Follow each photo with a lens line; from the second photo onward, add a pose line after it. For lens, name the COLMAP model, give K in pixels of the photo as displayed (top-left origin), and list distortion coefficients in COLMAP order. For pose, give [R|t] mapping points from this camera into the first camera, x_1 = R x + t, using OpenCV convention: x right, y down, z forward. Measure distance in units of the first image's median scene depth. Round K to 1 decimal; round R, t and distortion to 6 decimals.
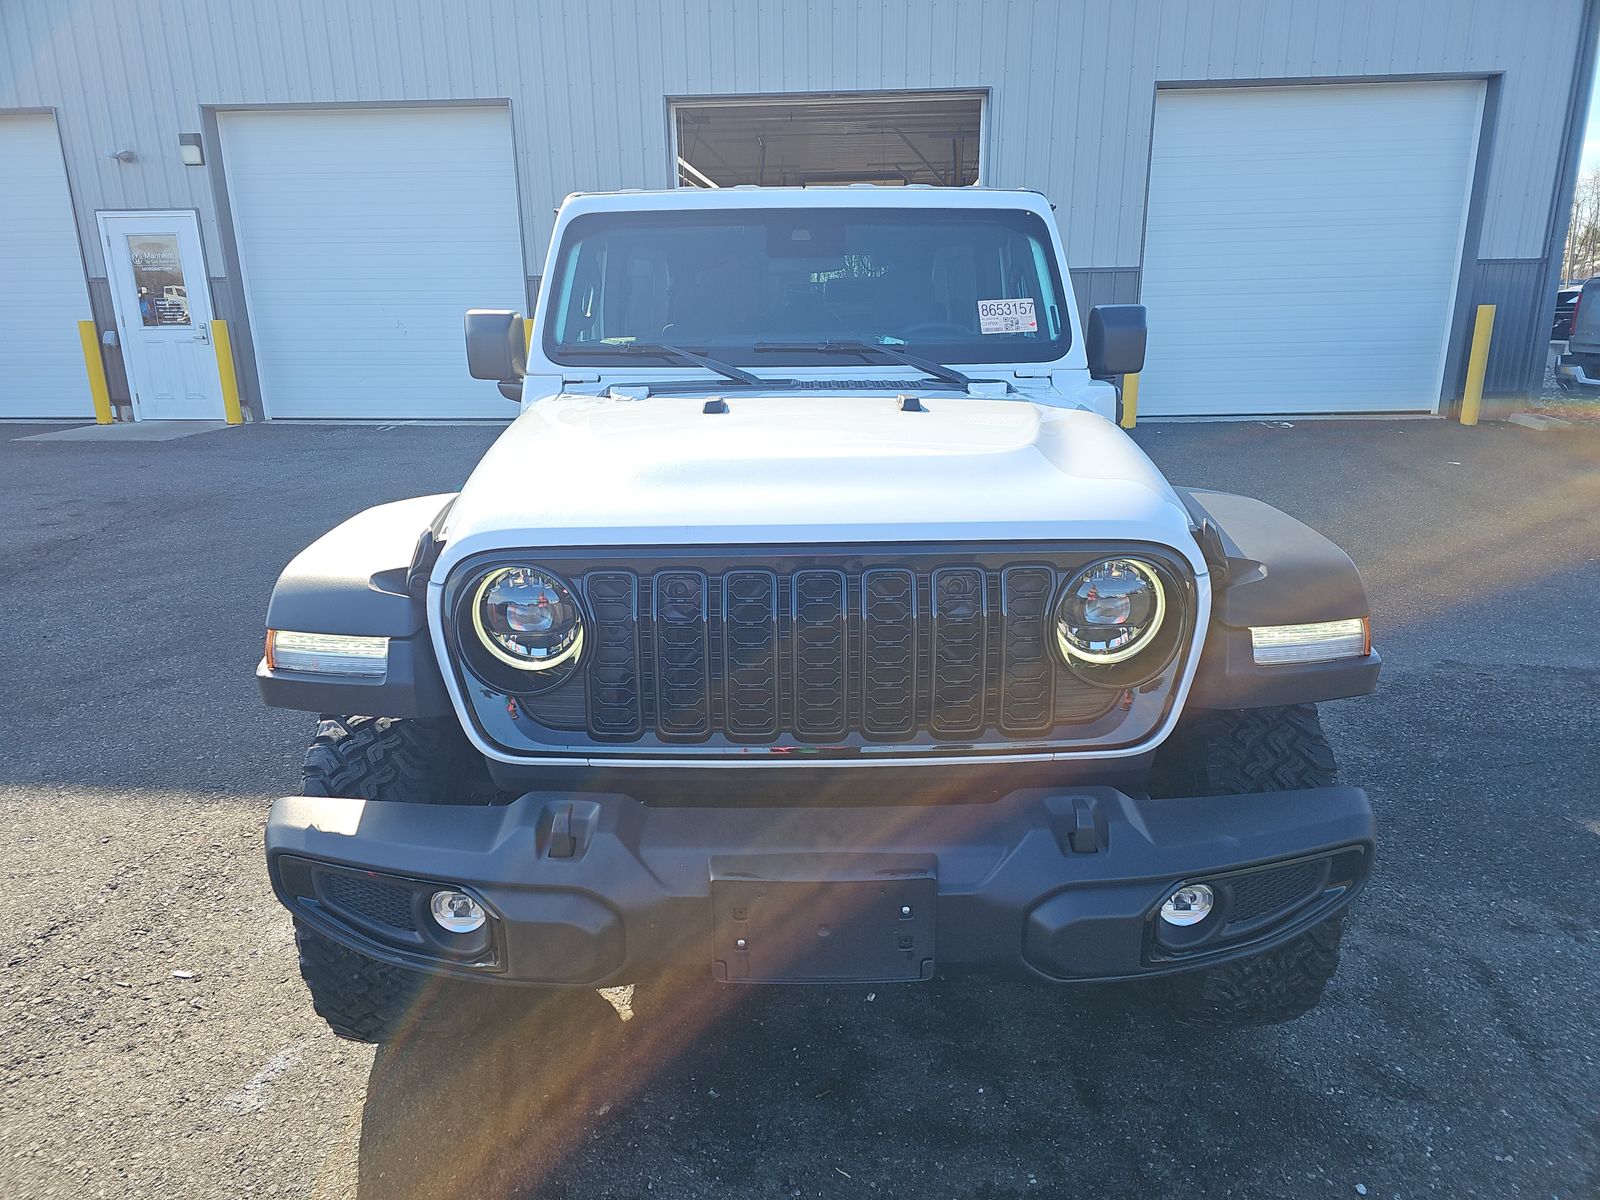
lens RADIAL K [[1076.5, 0, 800.0], [0, 1076.5, 600.0], [0, 0, 1]] dist [0.053230, -0.047263]
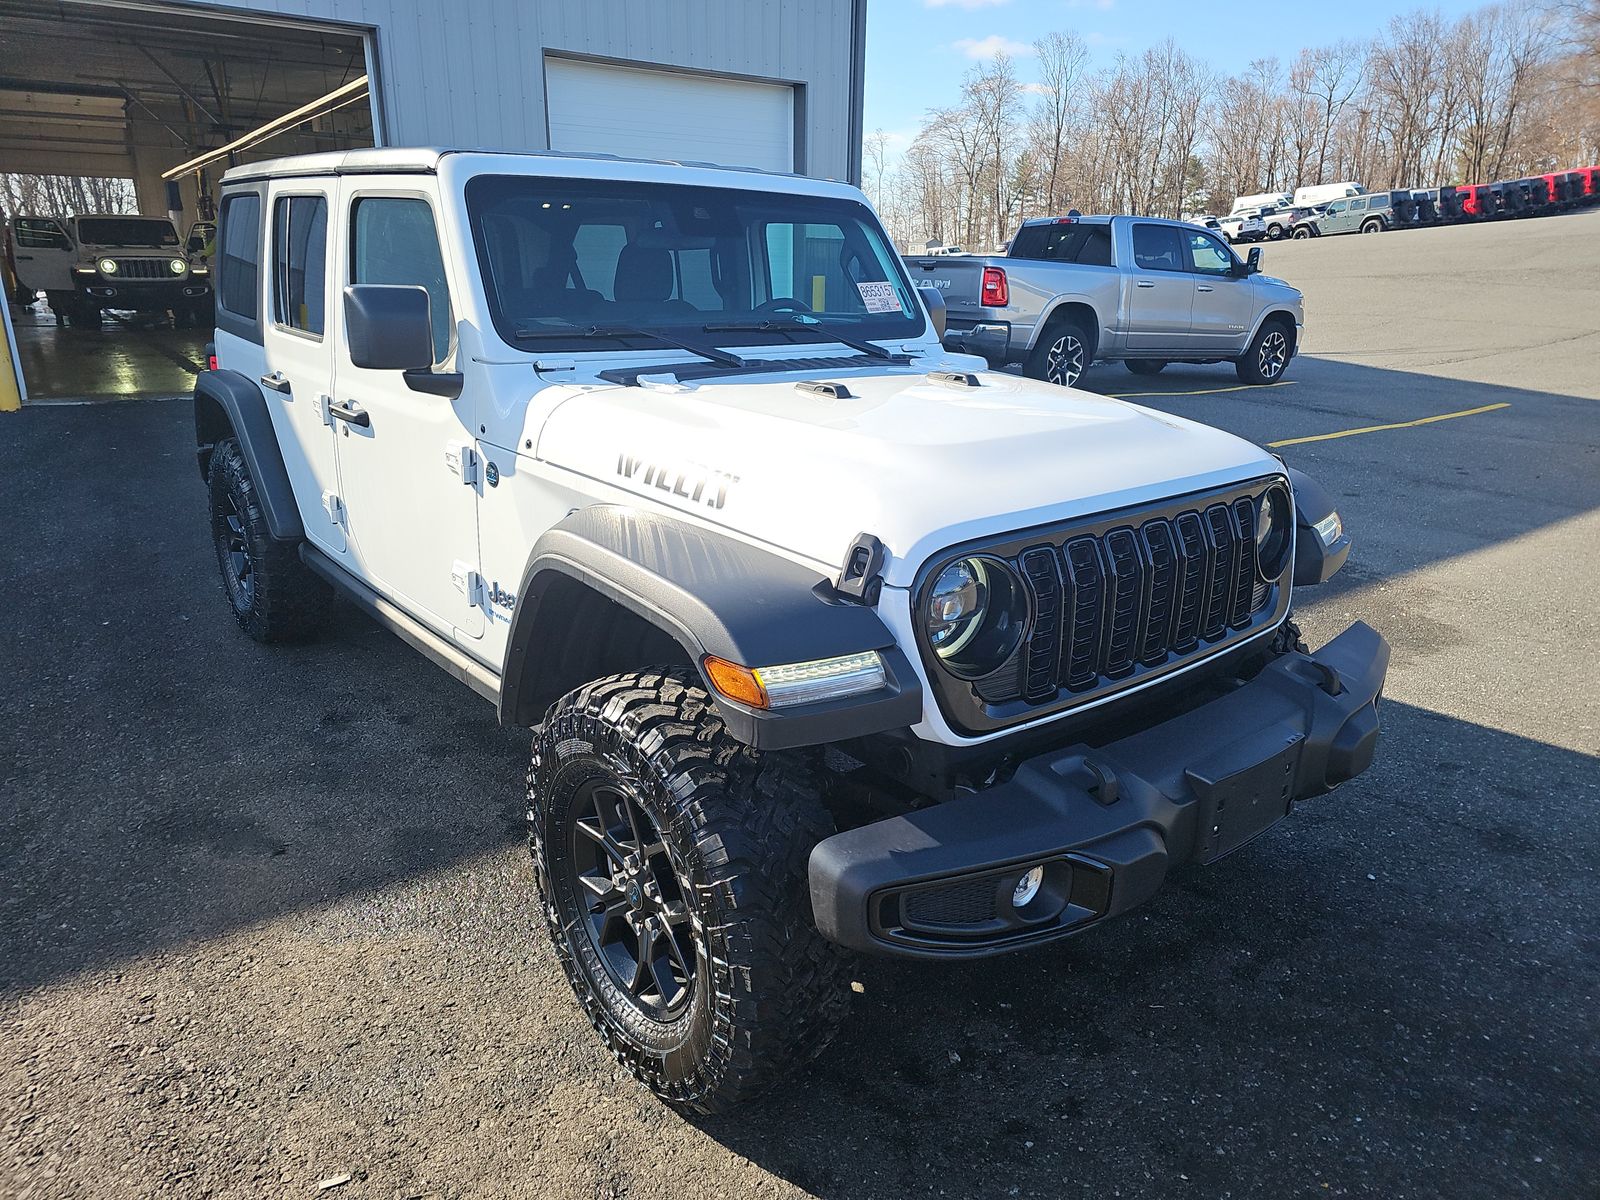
lens RADIAL K [[1082.6, 0, 800.0], [0, 1082.6, 600.0], [0, 0, 1]] dist [-0.000771, -0.001142]
pose [[0.768990, -0.167914, 0.616813, -0.618770], [0.140619, 0.985684, 0.093020, -0.066443], [-0.623602, 0.015205, 0.781594, 0.171016]]
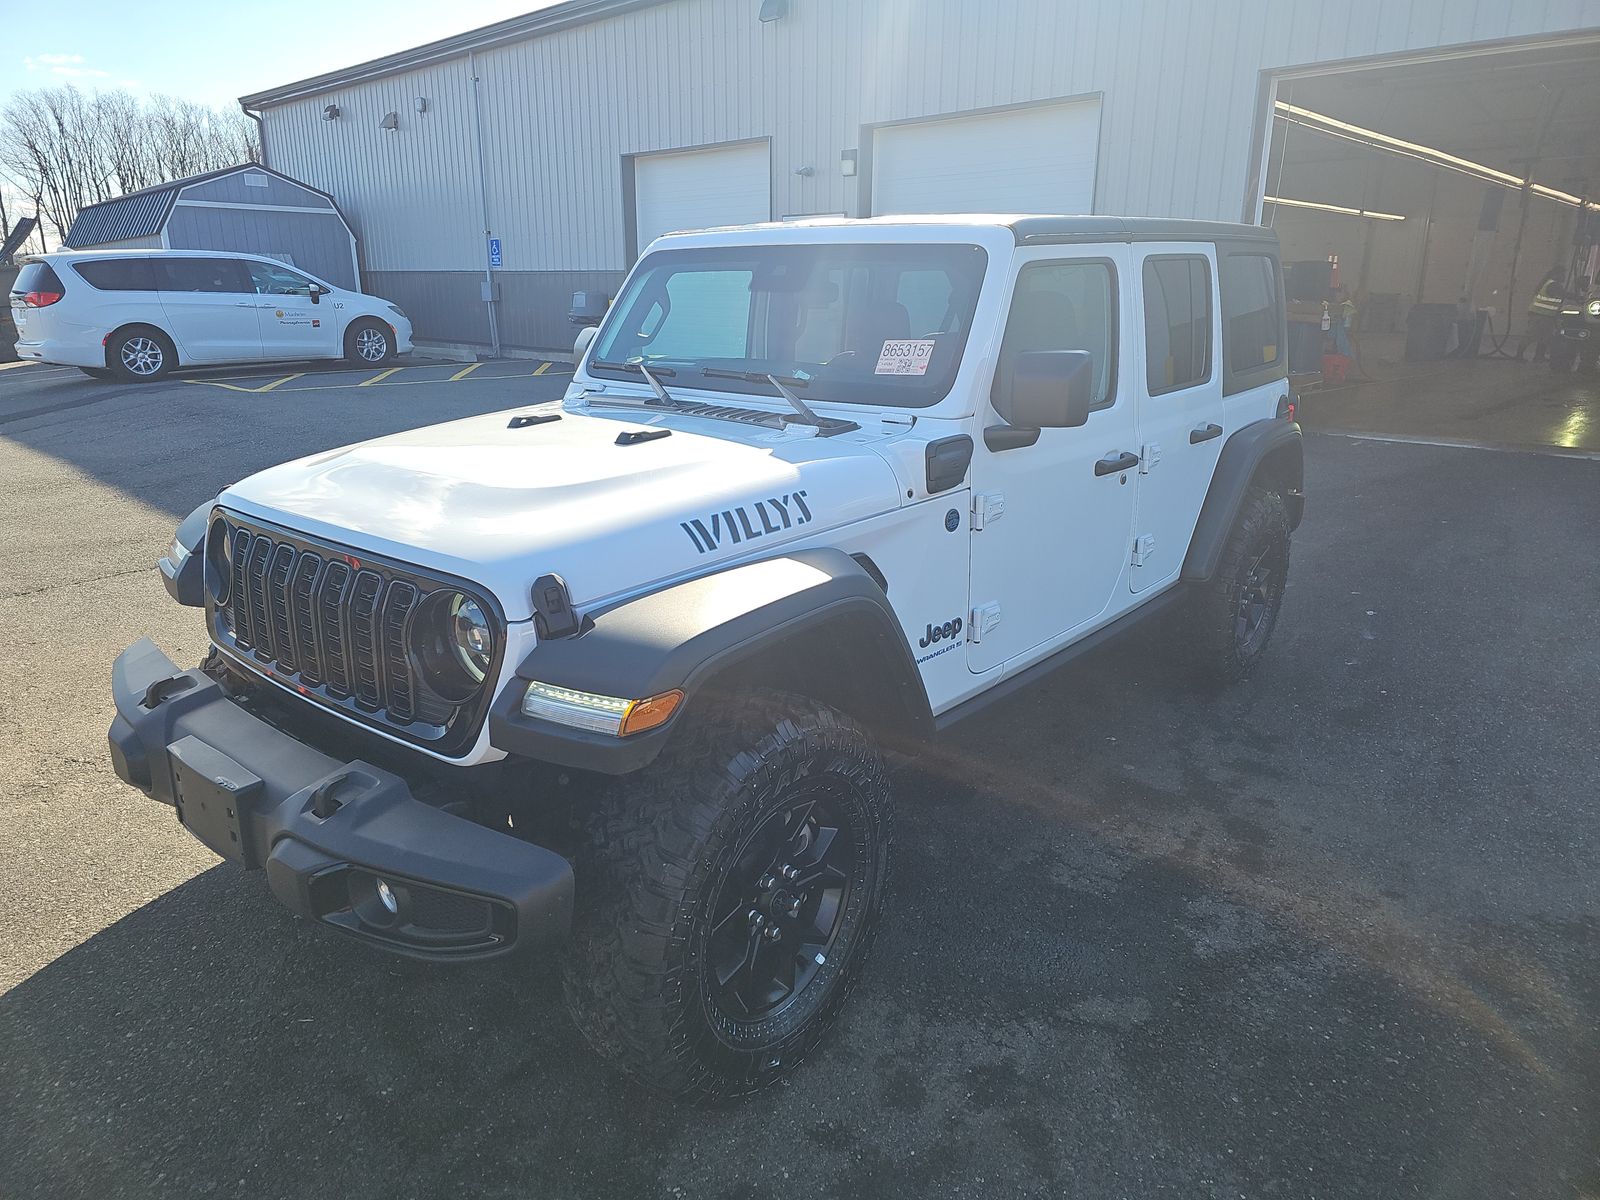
lens RADIAL K [[1076.5, 0, 800.0], [0, 1076.5, 600.0], [0, 0, 1]] dist [0.053230, -0.047263]
pose [[0.760477, 0.195000, -0.619395, 0.757778], [-0.181293, 0.979676, 0.085838, -0.115731], [0.623545, 0.047014, 0.780373, 0.199402]]
